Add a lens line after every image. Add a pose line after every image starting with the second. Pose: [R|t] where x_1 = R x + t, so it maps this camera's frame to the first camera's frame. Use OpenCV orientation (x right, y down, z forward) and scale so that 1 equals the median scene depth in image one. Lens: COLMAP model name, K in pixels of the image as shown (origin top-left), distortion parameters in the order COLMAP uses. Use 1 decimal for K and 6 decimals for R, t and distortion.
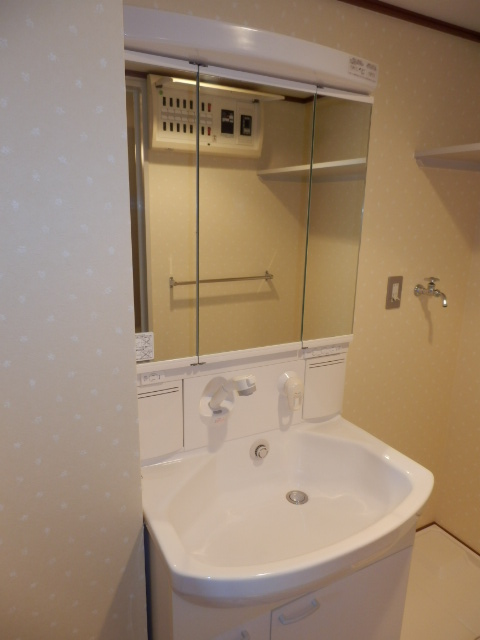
lens RADIAL K [[445.4, 0, 240.6], [0, 445.4, 320.1], [0, 0, 1]] dist [-0.019280, 0.022514]
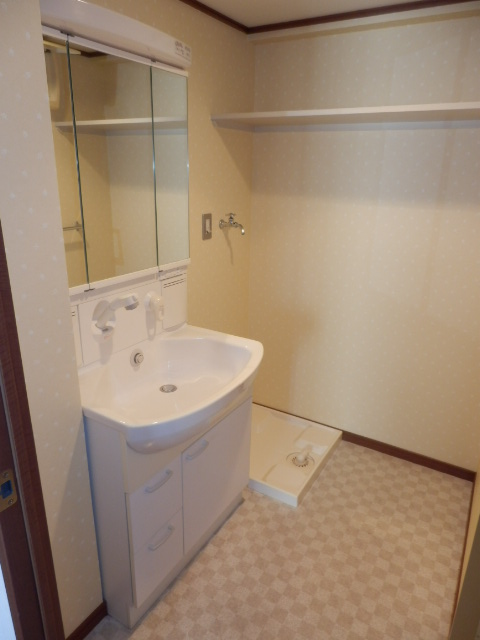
lens RADIAL K [[445.4, 0, 240.2], [0, 445.4, 320.4], [0, 0, 1]] dist [-0.019280, 0.022514]
pose [[0.858638, -0.168712, 0.484023, -0.300763], [0.121000, 0.984308, 0.128442, 0.064313], [-0.498097, -0.051718, 0.865578, -0.228580]]
